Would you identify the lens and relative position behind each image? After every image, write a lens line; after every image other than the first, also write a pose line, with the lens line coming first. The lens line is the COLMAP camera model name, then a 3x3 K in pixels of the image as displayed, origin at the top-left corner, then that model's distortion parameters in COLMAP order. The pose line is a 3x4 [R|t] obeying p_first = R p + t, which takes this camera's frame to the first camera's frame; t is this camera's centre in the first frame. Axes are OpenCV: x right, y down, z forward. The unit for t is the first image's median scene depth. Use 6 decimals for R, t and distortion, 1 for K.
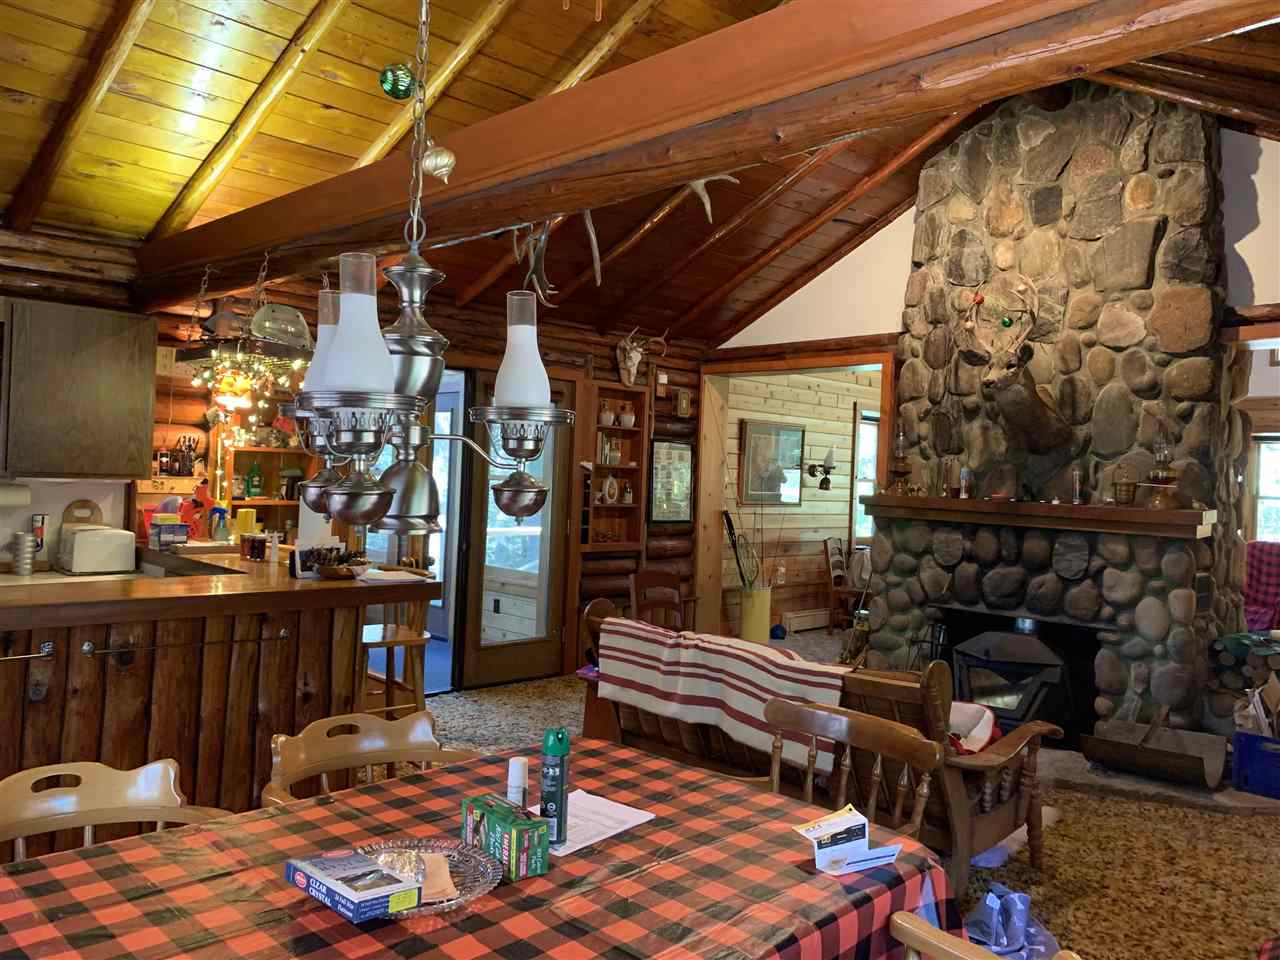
lens RADIAL K [[976.6, 0, 637.7], [0, 976.6, 471.2], [0, 0, 1]] dist [0.061859, -0.044405]
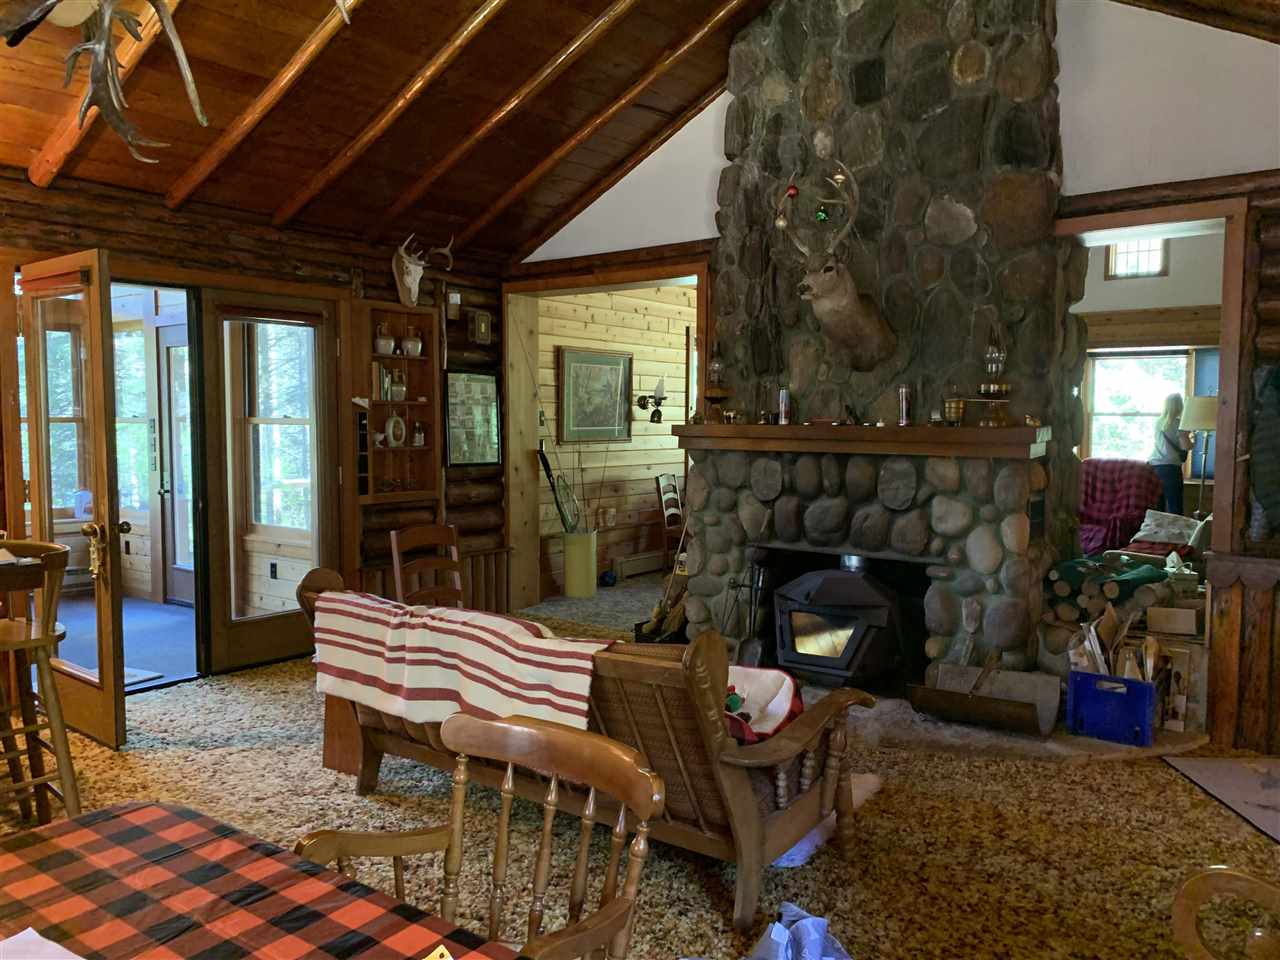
lens RADIAL K [[961.8, 0, 640.0], [0, 961.8, 480.0], [0, 0, 1]] dist [0.072441, -0.065964]
pose [[0.991689, -0.043222, 0.121178, 0.099322], [0.034572, 0.996762, 0.072598, 0.010203], [-0.123924, -0.067805, 0.989972, 0.160535]]
